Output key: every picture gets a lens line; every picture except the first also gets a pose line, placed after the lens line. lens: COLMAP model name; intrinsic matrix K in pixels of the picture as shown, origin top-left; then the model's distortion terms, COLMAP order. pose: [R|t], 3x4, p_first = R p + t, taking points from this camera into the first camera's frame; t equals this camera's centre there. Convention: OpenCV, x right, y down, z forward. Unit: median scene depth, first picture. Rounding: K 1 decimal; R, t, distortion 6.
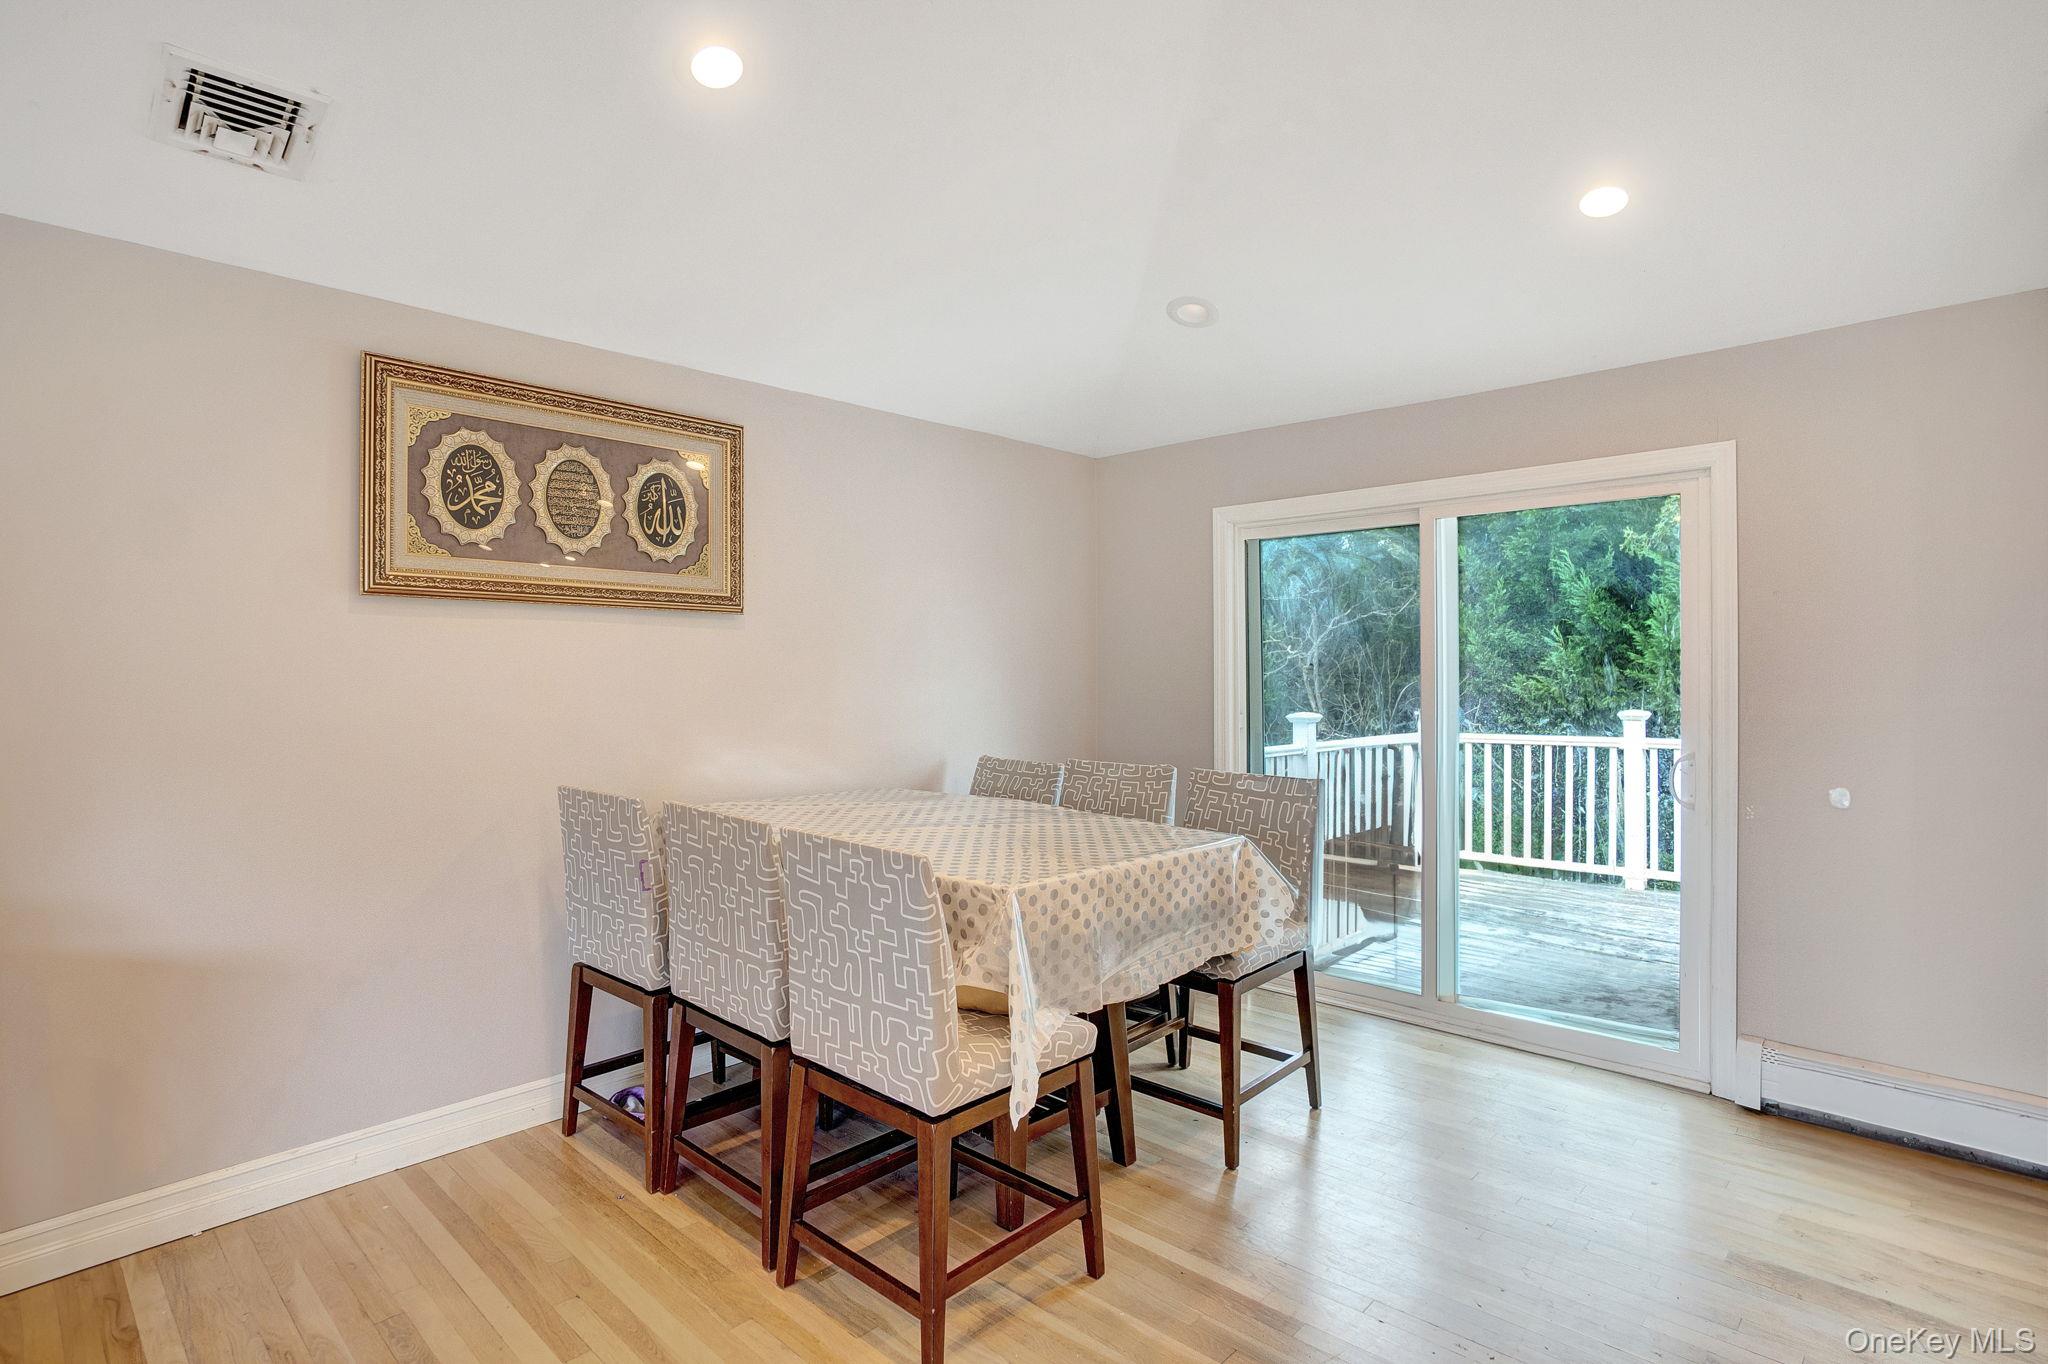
lens RADIAL K [[1017.2, 0, 1011.9], [0, 1017.2, 672.3], [0, 0, 1]] dist [-0.024821, 0.000801]
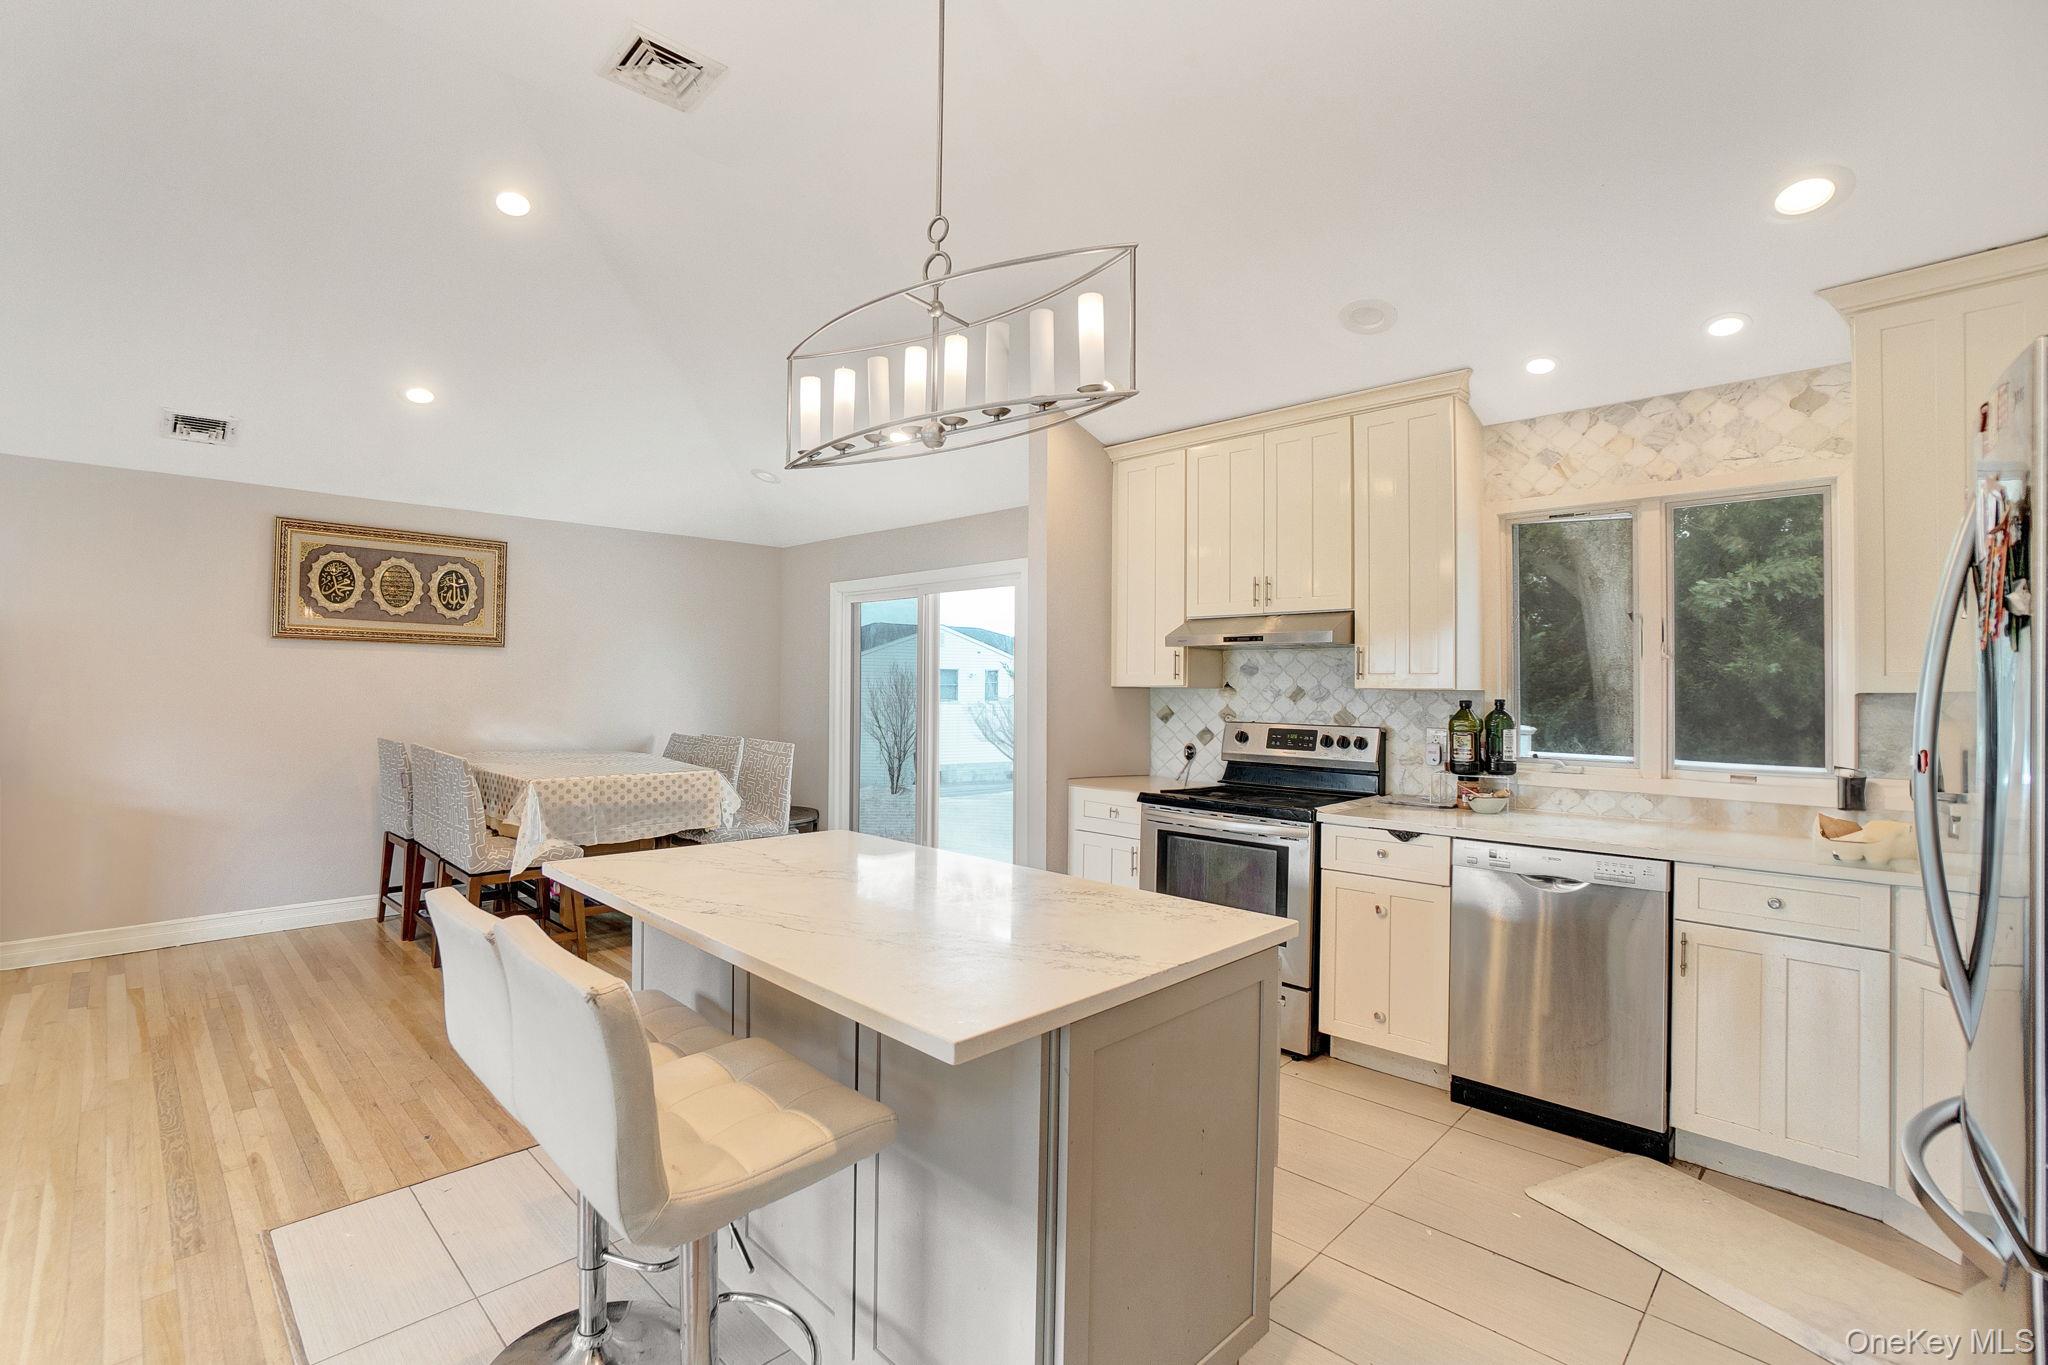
lens RADIAL K [[917.8, 0, 980.4], [0, 917.8, 676.0], [0, 0, 1]] dist [-0.021420, 0.000501]
pose [[0.998881, 0.014142, -0.045129, 0.769189], [-0.014701, 0.999819, -0.012077, -0.000554], [0.044950, 0.012727, 0.998908, -0.670802]]
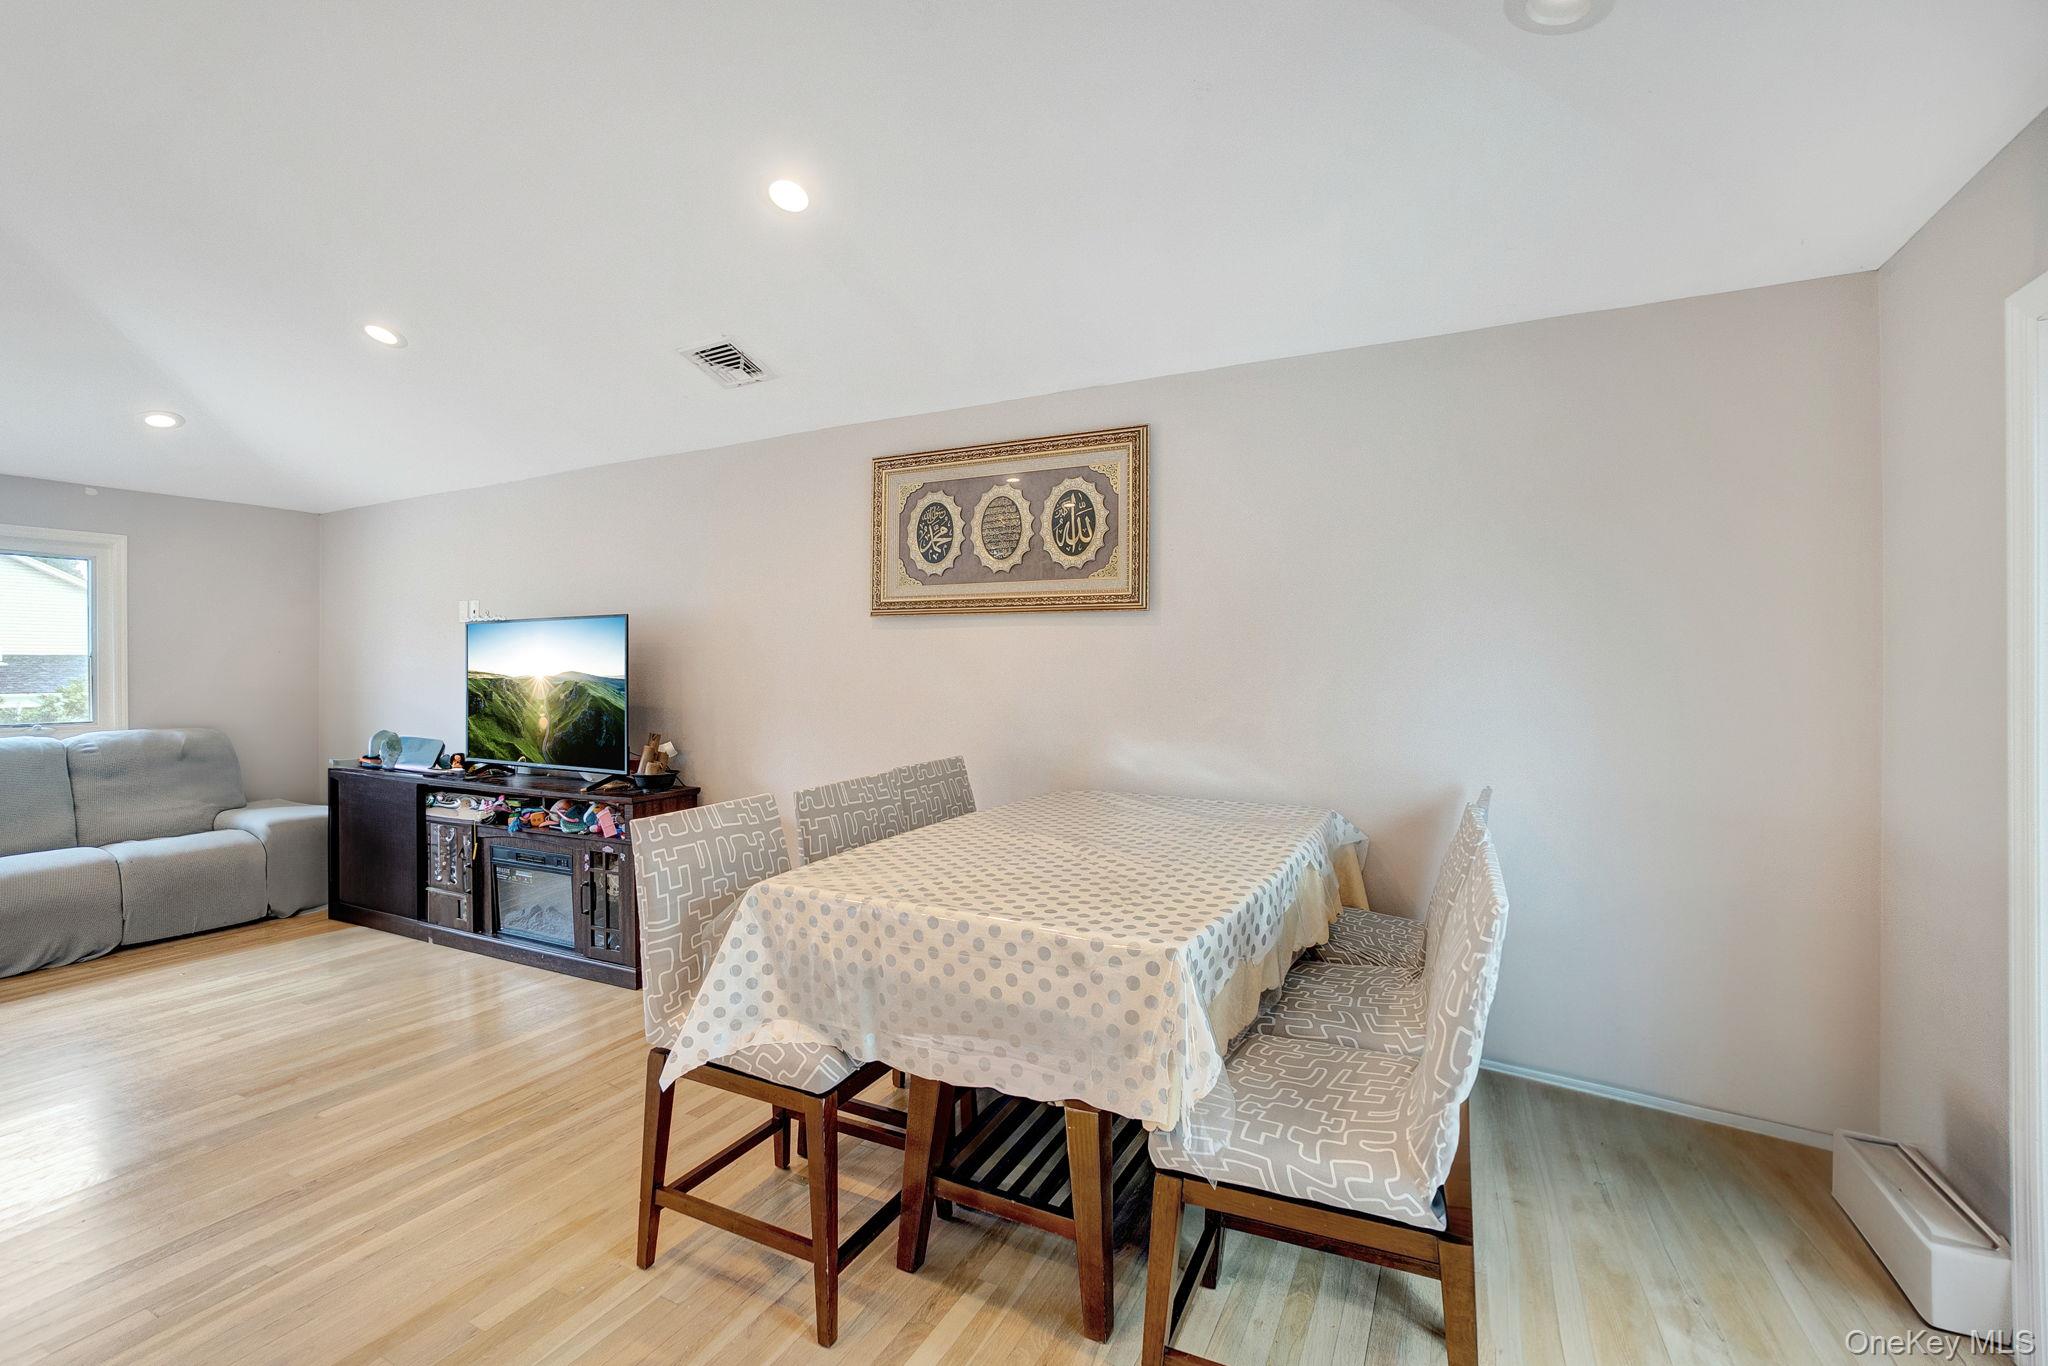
lens RADIAL K [[917.8, 0, 980.4], [0, 917.8, 676.5], [0, 0, 1]] dist [-0.021420, 0.000501]
pose [[0.267419, 0.011361, -0.963513, 0.687965], [-0.001329, 0.999934, 0.011422, -0.001589], [0.963579, -0.001774, 0.267417, 0.717025]]
